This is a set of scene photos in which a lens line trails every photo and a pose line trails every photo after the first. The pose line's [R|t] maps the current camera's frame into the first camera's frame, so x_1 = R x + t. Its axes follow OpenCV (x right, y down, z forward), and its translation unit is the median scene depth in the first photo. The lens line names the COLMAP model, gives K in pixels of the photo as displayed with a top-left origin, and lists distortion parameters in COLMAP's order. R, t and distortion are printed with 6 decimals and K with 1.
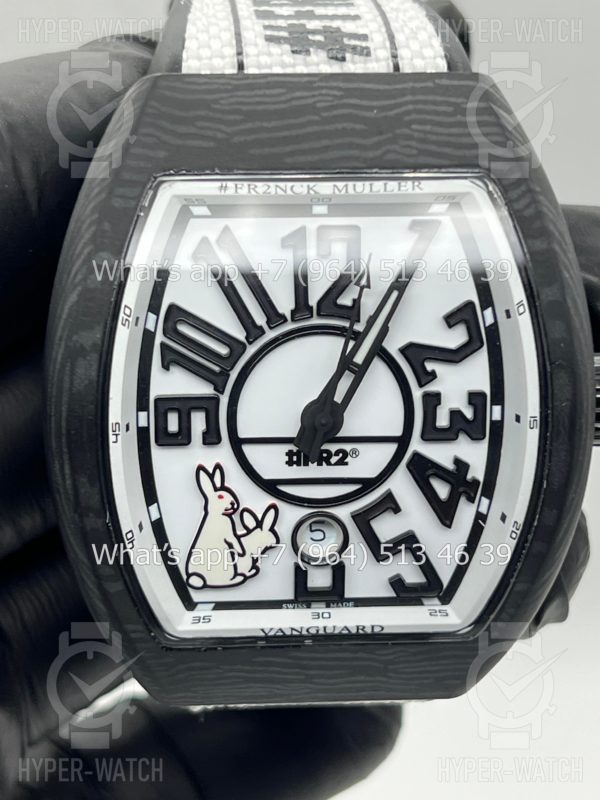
lens RADIAL K [[1913.9, 0, 295.3], [0, 1913.9, 398.1], [0, 0, 1]] dist [0.200907, 0.000000]
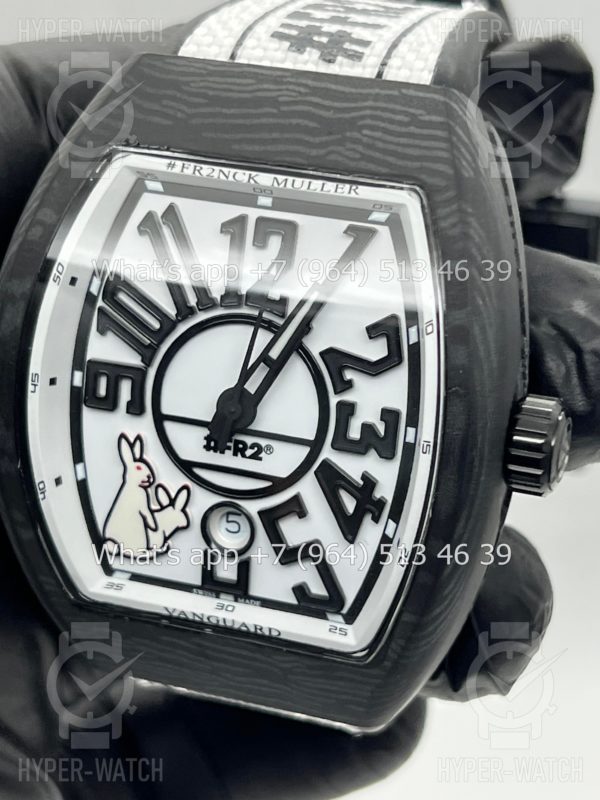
lens RADIAL K [[1913.9, 0, 295.8], [0, 1913.9, 401.6], [0, 0, 1]] dist [0.200907, 0.000000]
pose [[0.922146, 0.169446, -0.347757, 0.388423], [-0.186134, 0.982412, -0.014885, 0.016538], [0.339119, 0.078456, 0.937466, 0.069327]]
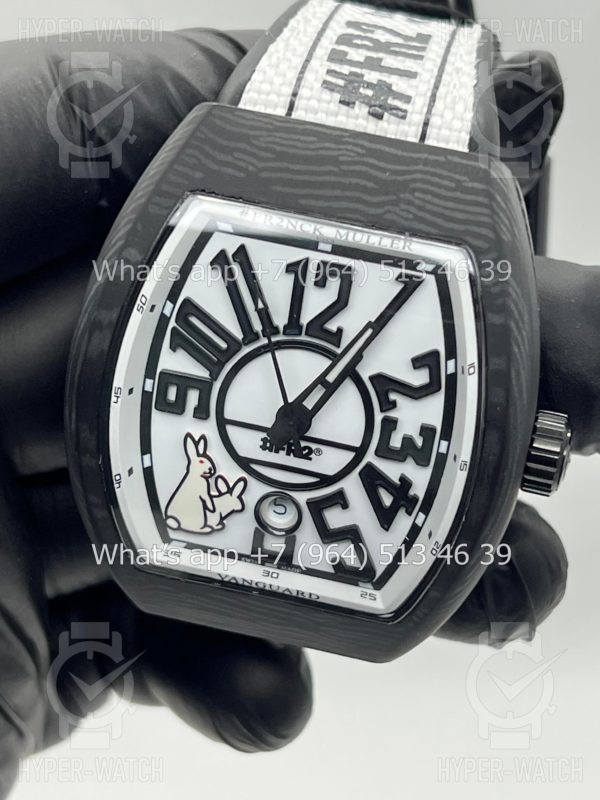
lens RADIAL K [[1913.9, 0, 302.3], [0, 1913.9, 400.6], [0, 0, 1]] dist [0.200907, 0.000000]
pose [[0.960101, 0.226839, -0.163554, 0.207320], [-0.205496, 0.968943, 0.137553, -0.161944], [0.189677, -0.098455, 0.976898, -0.144602]]
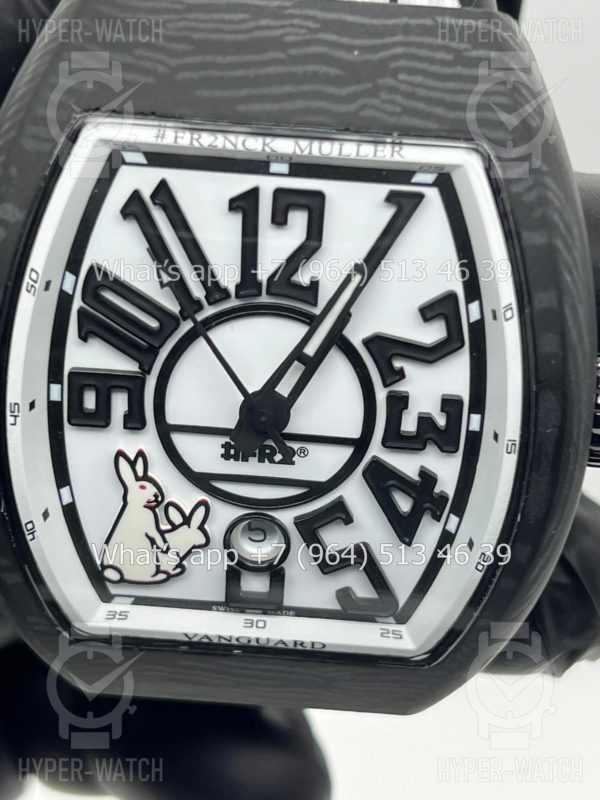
lens RADIAL K [[1913.9, 0, 304.2], [0, 1913.9, 400.3], [0, 0, 1]] dist [0.200907, 0.000000]
pose [[0.991693, 0.099600, -0.081396, 0.098795], [-0.085140, 0.982603, 0.165055, -0.134660], [0.096419, -0.156754, 0.982920, 0.171875]]
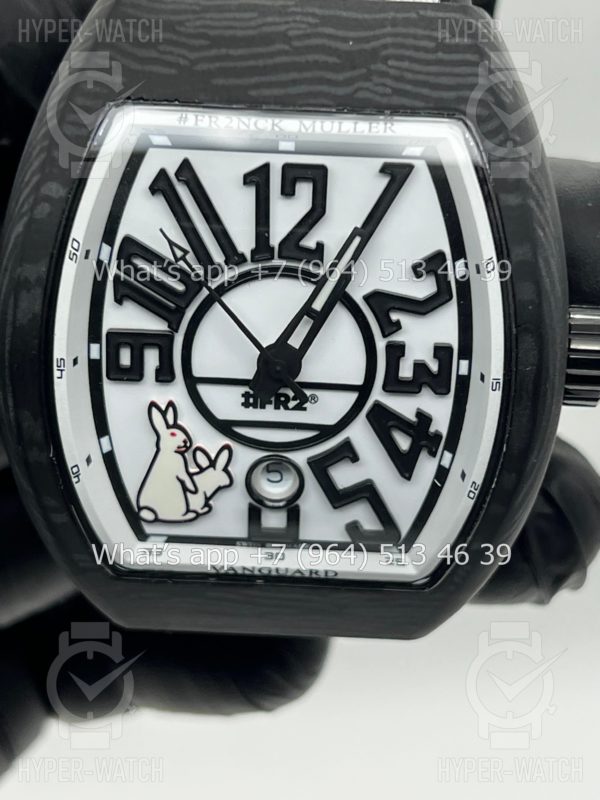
lens RADIAL K [[1913.9, 0, 307.1], [0, 1913.9, 415.1], [0, 0, 1]] dist [0.200907, 0.000000]
pose [[0.994475, 0.070015, -0.078214, 0.104332], [-0.058769, 0.988710, 0.137832, -0.096437], [0.086981, -0.132474, 0.987363, 0.047686]]
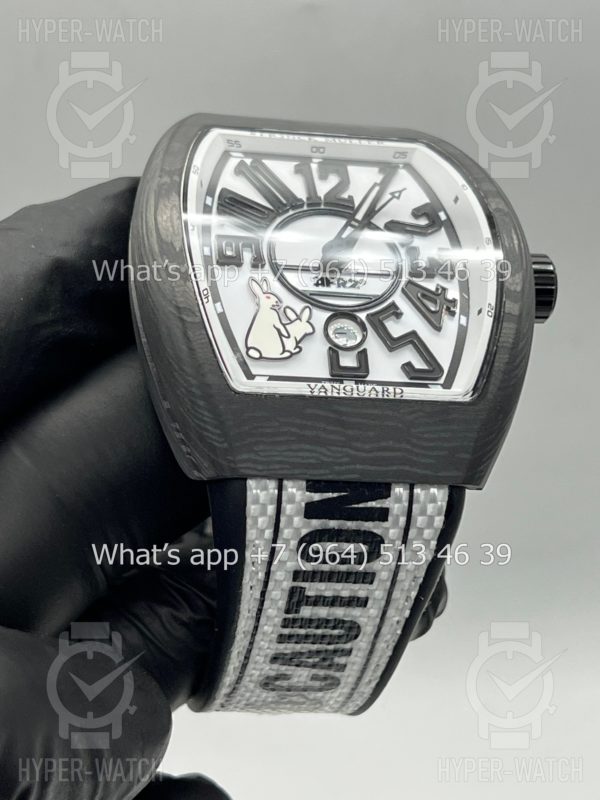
lens RADIAL K [[1913.9, 0, 295.2], [0, 1913.9, 407.9], [0, 0, 1]] dist [0.200907, 0.000000]
pose [[0.989536, -0.008533, 0.144037, -0.212389], [0.118849, 0.614257, -0.780105, 1.136092], [-0.081819, 0.789060, 0.608843, 0.254858]]
